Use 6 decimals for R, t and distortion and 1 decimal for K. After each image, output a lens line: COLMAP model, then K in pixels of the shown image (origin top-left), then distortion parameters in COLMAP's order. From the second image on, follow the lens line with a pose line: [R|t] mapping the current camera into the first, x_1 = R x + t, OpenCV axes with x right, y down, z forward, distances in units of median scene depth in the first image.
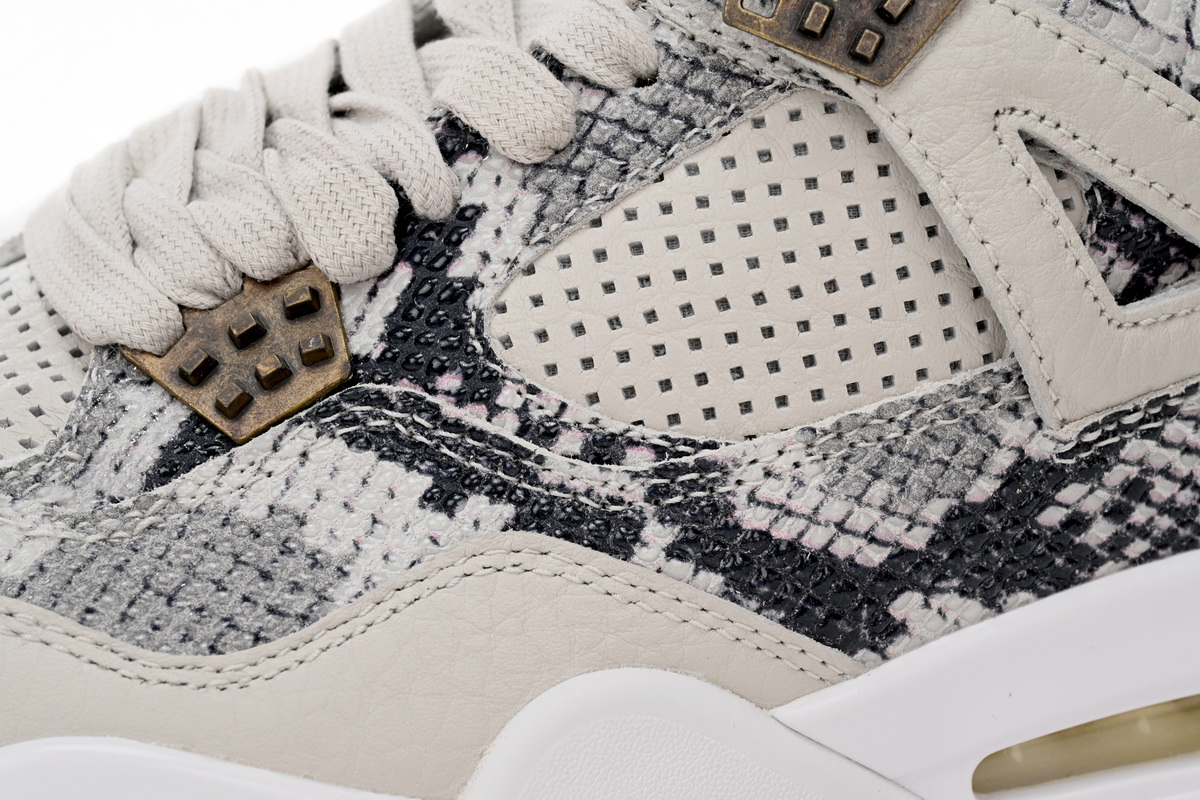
lens RADIAL K [[3726.6, 0, 595.2], [0, 3726.6, 401.1], [0, 0, 1]] dist [-0.010063, 0.000000]
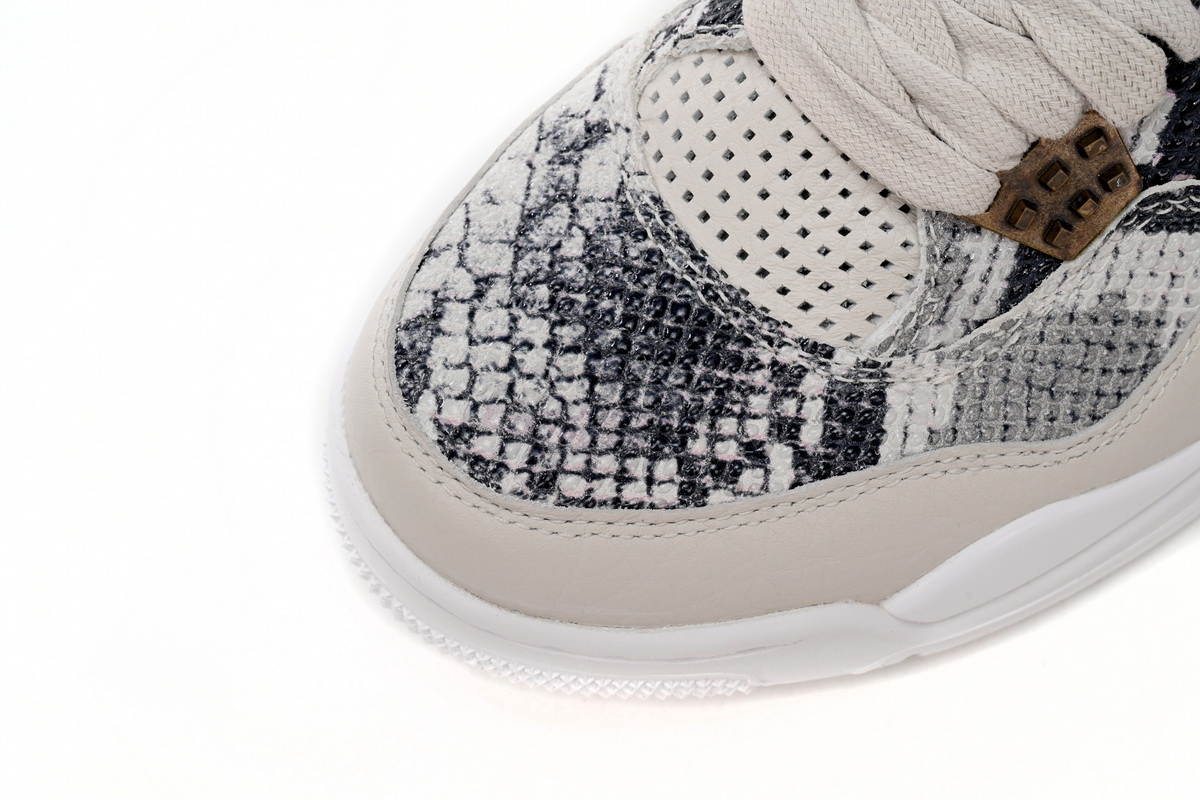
lens RADIAL K [[2526.5, 0, 601.1], [0, 2526.5, 397.4], [0, 0, 1]] dist [-0.039262, 0.000000]
pose [[0.921287, -0.364106, 0.136590, -0.375007], [0.155721, 0.667256, 0.728368, -0.605915], [-0.356344, -0.649766, 0.671433, 0.447967]]
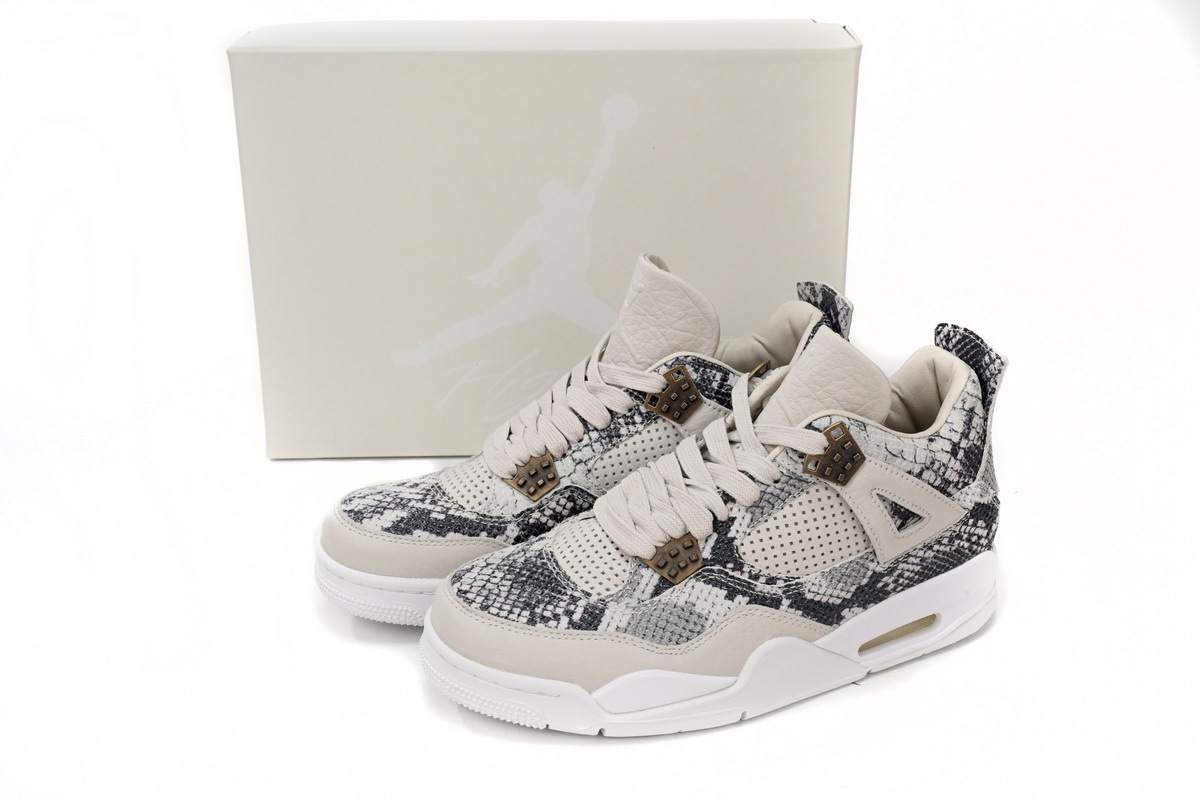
lens RADIAL K [[1565.6, 0, 618.8], [0, 1565.6, 397.6], [0, 0, 1]] dist [0.016168, 0.000000]
pose [[0.990297, -0.047029, 0.130771, -0.350073], [0.030578, 0.991676, 0.125078, -0.375451], [-0.135565, -0.119865, 0.983491, -0.527941]]
